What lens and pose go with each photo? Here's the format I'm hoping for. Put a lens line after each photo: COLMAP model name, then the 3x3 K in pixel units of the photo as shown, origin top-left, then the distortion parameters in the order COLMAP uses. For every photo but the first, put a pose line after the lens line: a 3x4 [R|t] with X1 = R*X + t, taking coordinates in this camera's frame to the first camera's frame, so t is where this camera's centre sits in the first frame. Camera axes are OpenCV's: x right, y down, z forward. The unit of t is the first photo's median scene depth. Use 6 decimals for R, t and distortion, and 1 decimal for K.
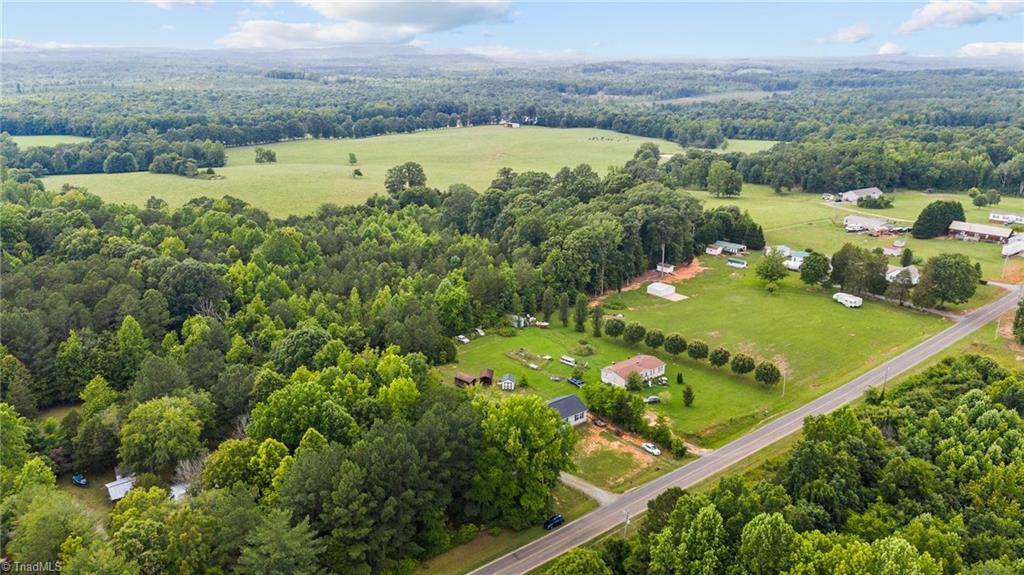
lens RADIAL K [[746.9, 0, 512.6], [0, 746.9, 298.3], [0, 0, 1]] dist [0.088733, -0.107017]
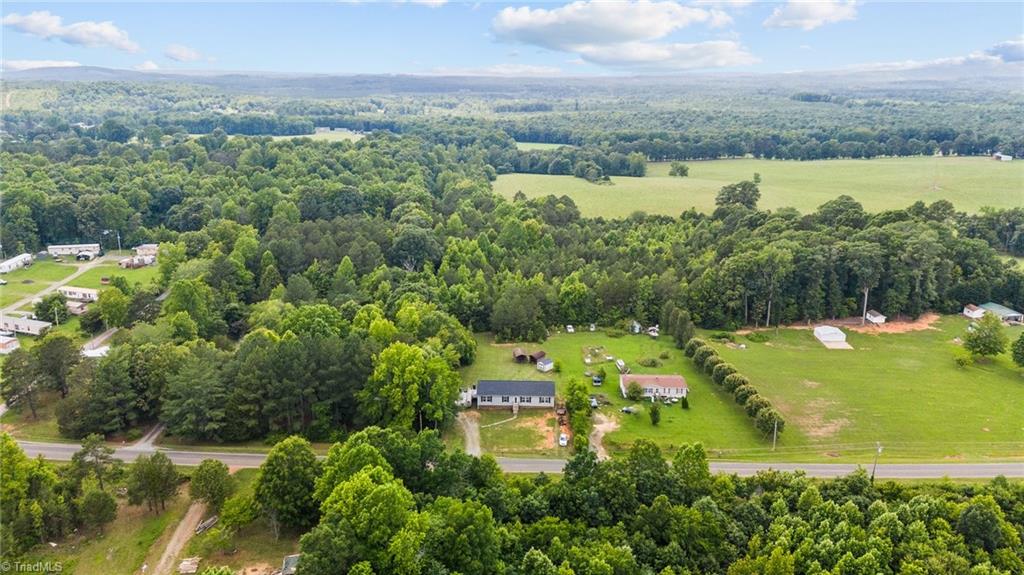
lens RADIAL K [[746.9, 0, 512.6], [0, 746.9, 298.3], [0, 0, 1]] dist [0.088733, -0.107017]
pose [[0.763207, 0.183353, -0.619594, 0.459291], [-0.200795, 0.978720, 0.042291, -0.016070], [0.614163, 0.092135, 0.783783, 0.065350]]
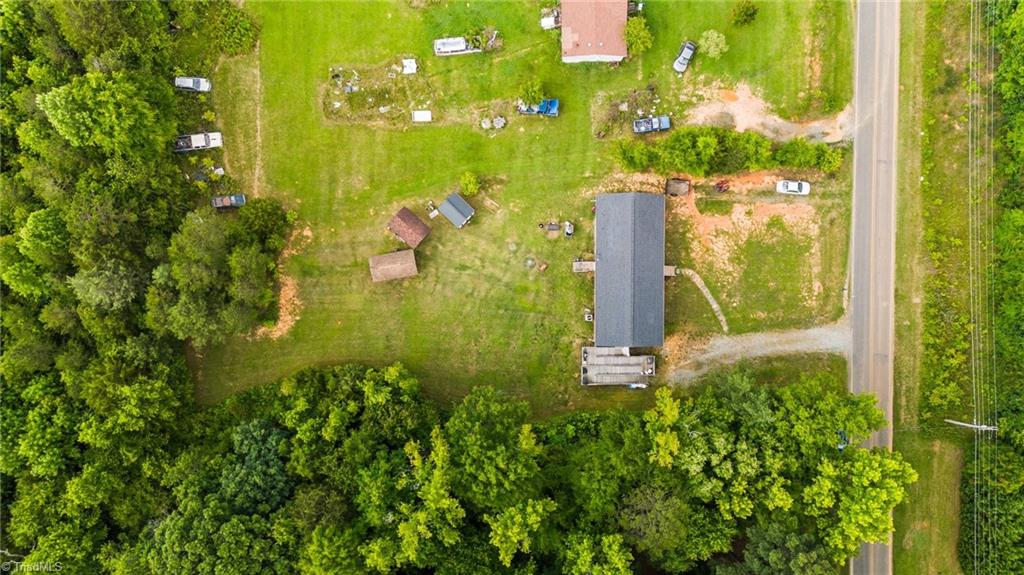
lens RADIAL K [[746.9, 0, 512.6], [0, 746.9, 298.3], [0, 0, 1]] dist [0.088733, -0.107017]
pose [[0.630840, -0.775870, 0.008107, -0.023936], [0.221889, 0.190404, 0.956301, -0.265222], [-0.743509, -0.601474, 0.292271, 0.572911]]
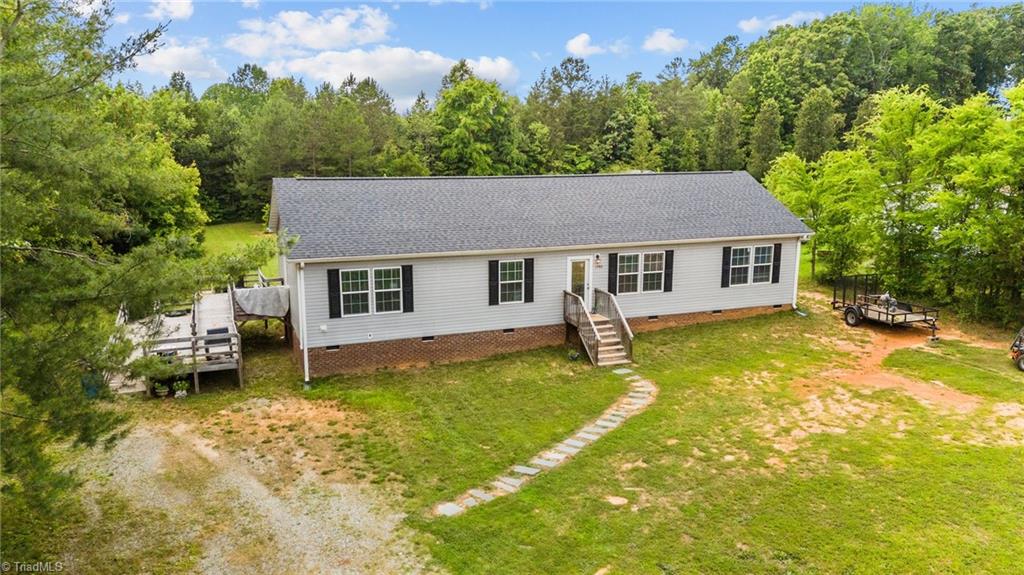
lens RADIAL K [[746.9, 0, 512.6], [0, 746.9, 298.3], [0, 0, 1]] dist [0.088733, -0.107017]
pose [[0.952778, 0.055721, -0.298513, 0.057824], [-0.087794, 0.991586, -0.095126, 0.121545], [0.290701, 0.116841, 0.949653, 0.538722]]
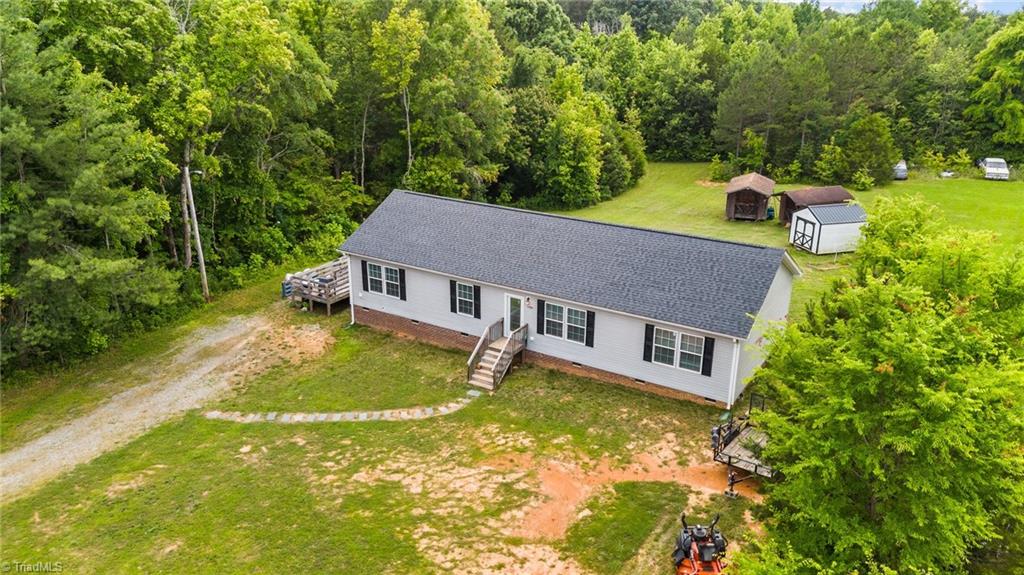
lens RADIAL K [[746.9, 0, 512.6], [0, 746.9, 298.3], [0, 0, 1]] dist [0.088733, -0.107017]
pose [[0.332180, 0.324556, -0.885618, 0.143634], [-0.296532, 0.927261, 0.228594, 0.078583], [0.895391, 0.186680, 0.404259, 0.586561]]
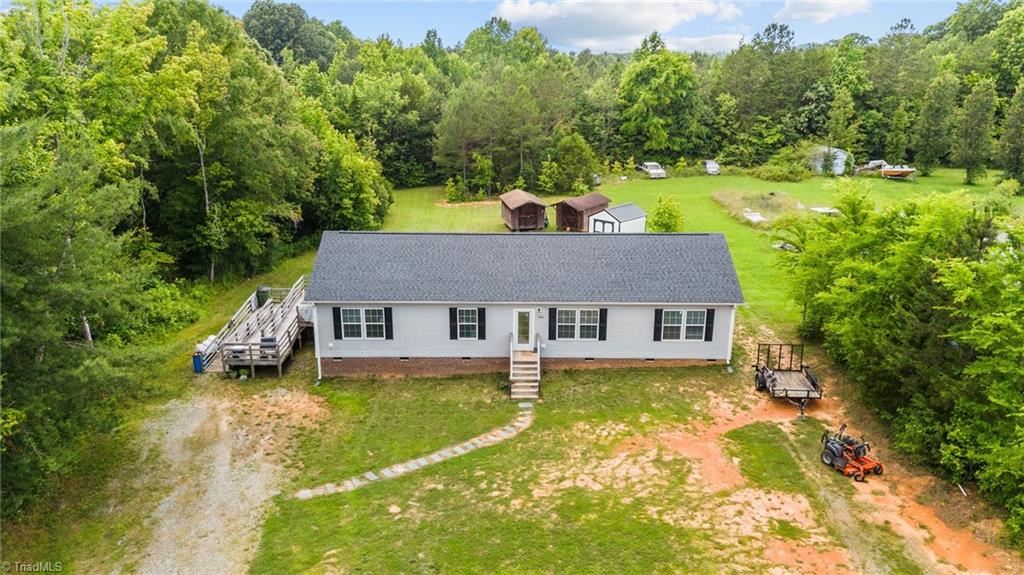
lens RADIAL K [[756.0, 0, 512.0], [0, 756.0, 287.5], [0, 0, 1]] dist [0.094314, -0.112354]
pose [[0.779932, 0.178873, -0.599758, 0.112737], [-0.191291, 0.980561, 0.043687, 0.096704], [0.595914, 0.080656, 0.798988, 0.529255]]
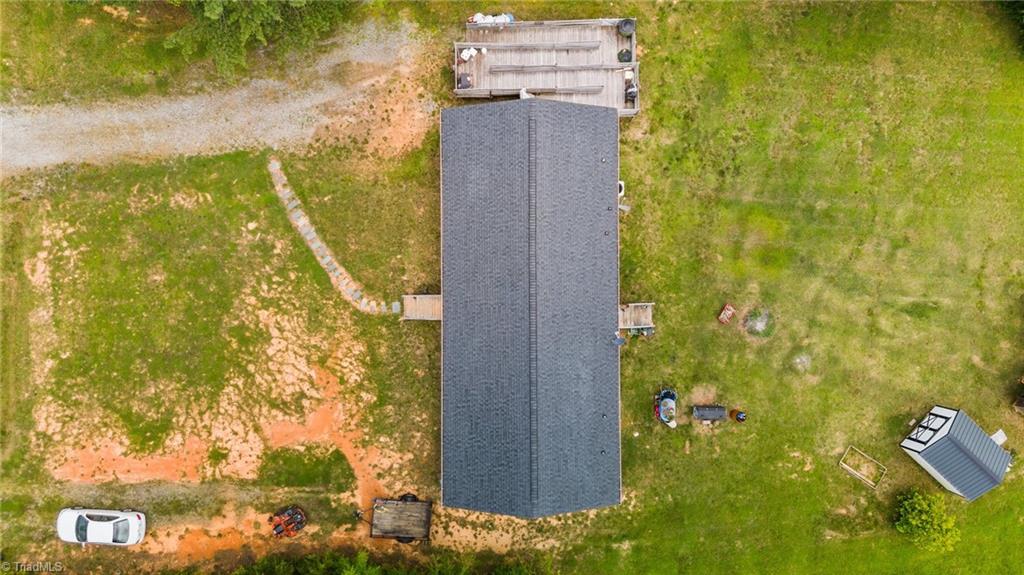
lens RADIAL K [[746.9, 0, 512.6], [0, 746.9, 298.3], [0, 0, 1]] dist [0.088733, -0.107017]
pose [[-0.621038, 0.783110, -0.032412, 0.032263], [-0.274523, -0.178602, 0.944848, -0.032839], [0.734132, 0.595684, 0.325900, 0.596871]]
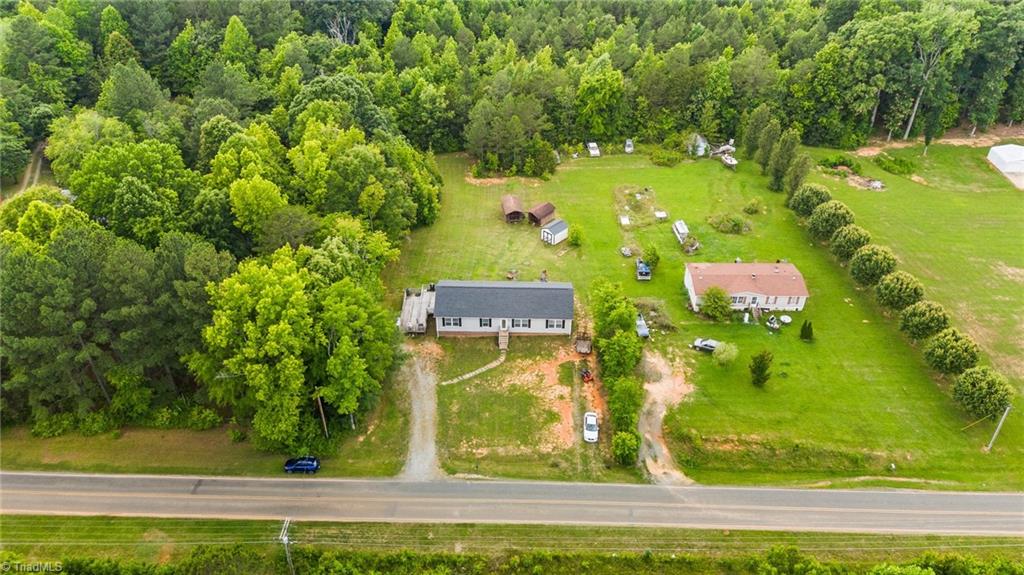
lens RADIAL K [[746.9, 0, 512.6], [0, 746.9, 298.3], [0, 0, 1]] dist [0.088733, -0.107017]
pose [[0.766176, 0.382437, -0.516445, 0.242531], [-0.199029, 0.905344, 0.375153, -0.055597], [0.611033, -0.184645, 0.769769, 0.332314]]
